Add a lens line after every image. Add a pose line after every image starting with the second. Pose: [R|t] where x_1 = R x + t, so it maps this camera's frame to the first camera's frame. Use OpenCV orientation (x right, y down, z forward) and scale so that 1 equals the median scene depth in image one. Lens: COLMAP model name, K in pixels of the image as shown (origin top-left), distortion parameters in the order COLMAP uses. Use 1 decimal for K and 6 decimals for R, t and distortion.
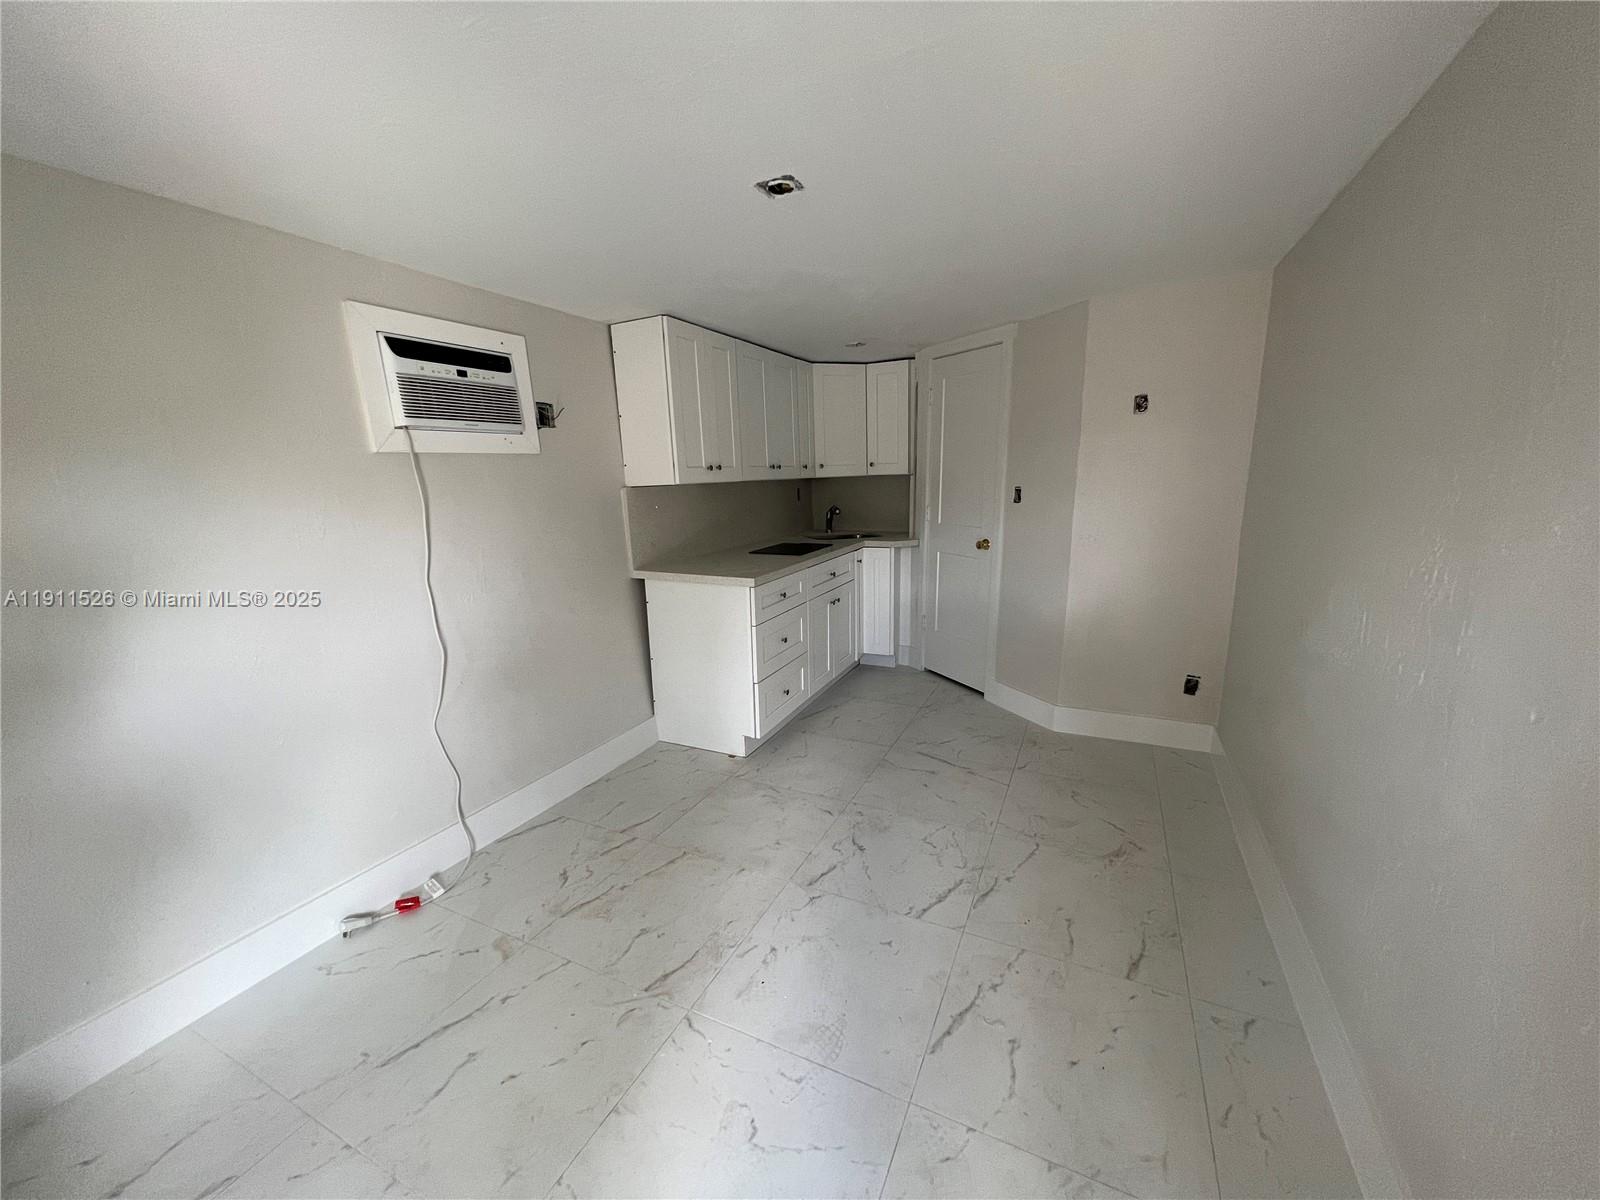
lens RADIAL K [[643.3, 0, 792.5], [0, 643.3, 605.7], [0, 0, 1]] dist [0.000598, -0.000050]
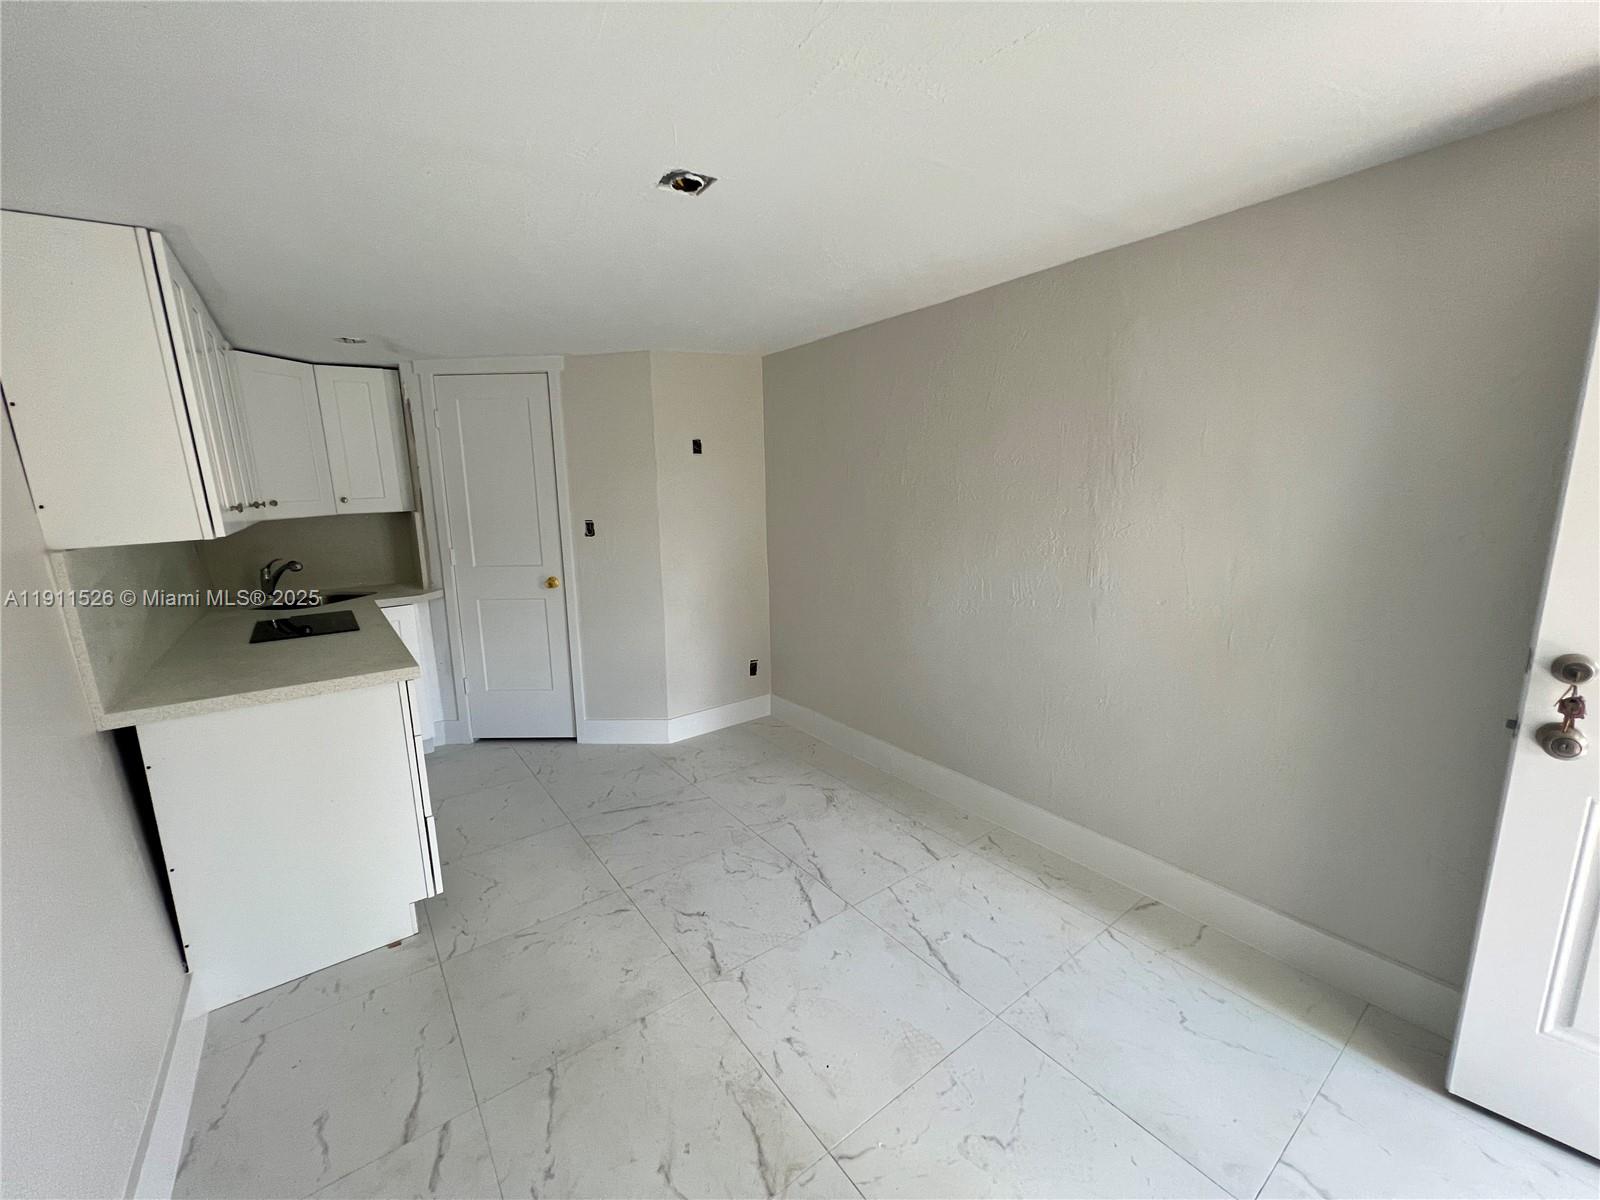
lens RADIAL K [[643.3, 0, 796.1], [0, 643.3, 603.1], [0, 0, 1]] dist [0.000598, -0.000050]
pose [[0.460838, -0.148655, 0.874946, -0.437060], [0.196328, 0.978522, 0.062846, -0.066490], [-0.865496, 0.142815, 0.480125, 0.294995]]
